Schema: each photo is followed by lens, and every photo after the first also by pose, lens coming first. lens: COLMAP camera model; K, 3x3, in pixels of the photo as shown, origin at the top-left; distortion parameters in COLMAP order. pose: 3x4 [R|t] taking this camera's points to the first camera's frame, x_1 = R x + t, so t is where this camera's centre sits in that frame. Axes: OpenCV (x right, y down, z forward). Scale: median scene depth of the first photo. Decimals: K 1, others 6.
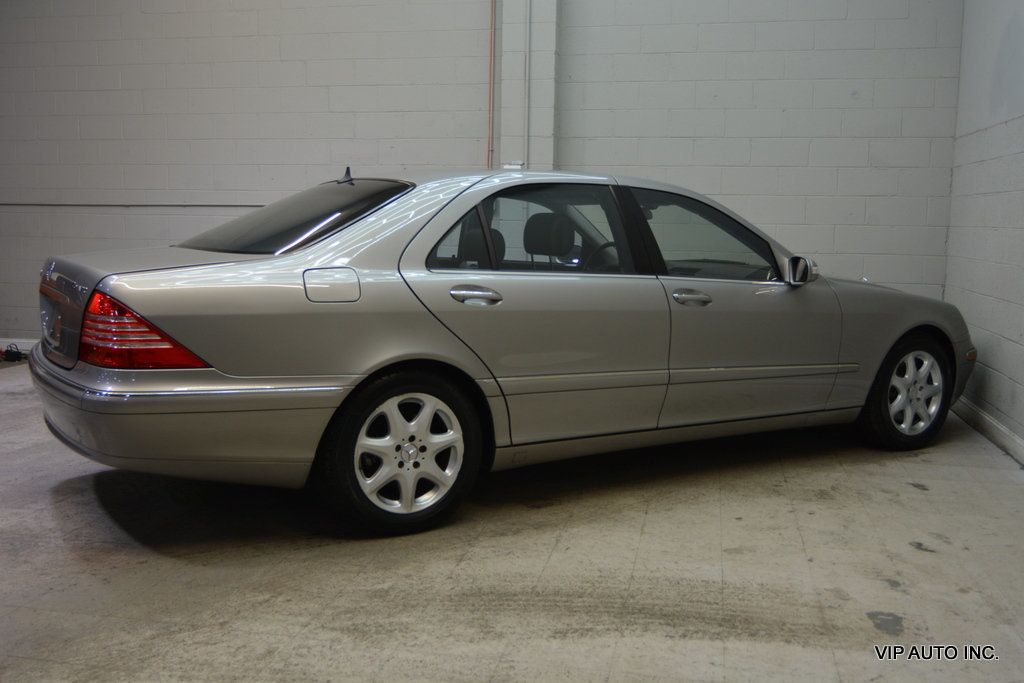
lens RADIAL K [[982.8, 0, 506.4], [0, 982.8, 349.9], [0, 0, 1]] dist [-0.023503, 0.000000]
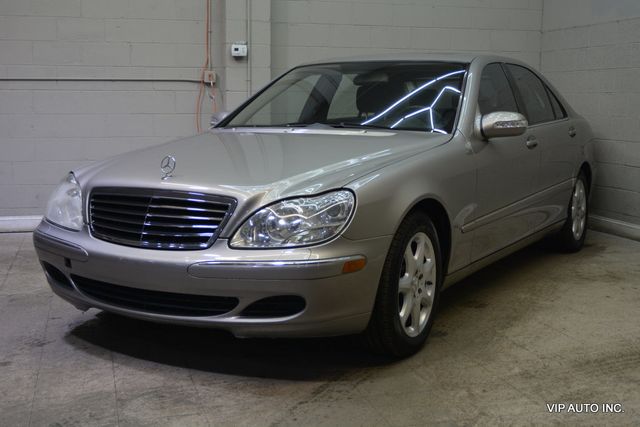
lens RADIAL K [[814.7, 0, 310.4], [0, 814.7, 219.3], [0, 0, 1]] dist [-0.021962, 0.000000]
pose [[0.894437, -0.074285, 0.440981, -0.668646], [0.065910, 0.997236, 0.034304, -0.009094], [-0.442310, -0.001618, 0.896861, 0.139180]]
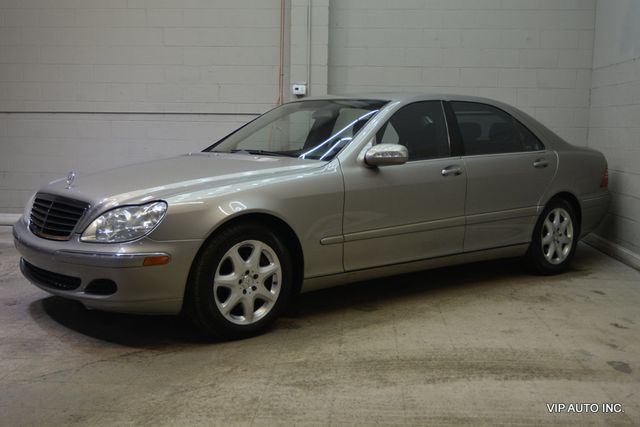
lens RADIAL K [[715.2, 0, 316.9], [0, 715.2, 223.0], [0, 0, 1]] dist [-0.020520, 0.000000]
pose [[0.991979, -0.015747, 0.125421, -0.188302], [0.015151, 0.999869, 0.005708, 0.017110], [-0.125495, -0.003762, 0.992087, -0.085688]]
